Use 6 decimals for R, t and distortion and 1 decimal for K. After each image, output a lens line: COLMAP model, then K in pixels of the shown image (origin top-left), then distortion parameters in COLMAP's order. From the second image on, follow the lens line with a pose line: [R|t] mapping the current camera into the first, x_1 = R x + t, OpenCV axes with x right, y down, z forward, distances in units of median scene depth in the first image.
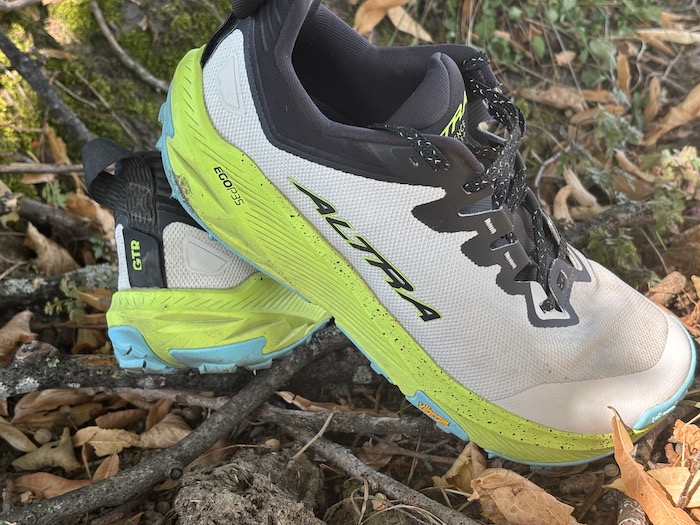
lens RADIAL K [[1053.9, 0, 350.1], [0, 1053.9, 263.8], [0, 0, 1]] dist [0.053380, 0.000000]
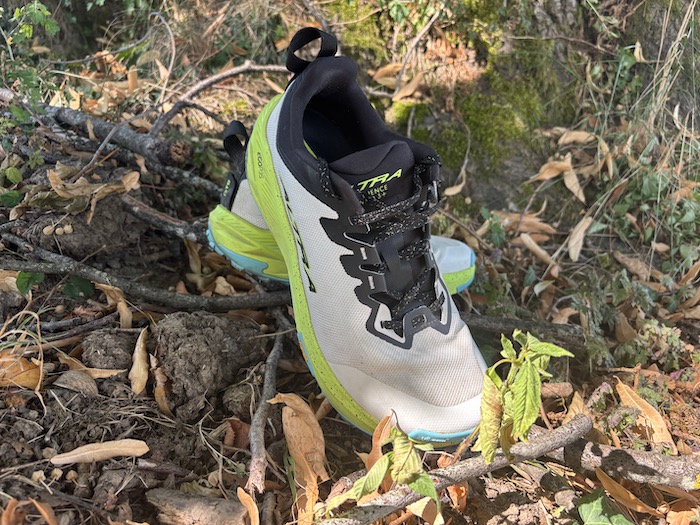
lens RADIAL K [[536.8, 0, 351.1], [0, 536.8, 259.9], [0, 0, 1]] dist [0.007151, -0.000909]
pose [[0.771600, 0.455207, -0.444318, 0.427807], [-0.470358, 0.878540, 0.083250, -0.076708], [0.428248, 0.144753, 0.891992, 0.292445]]
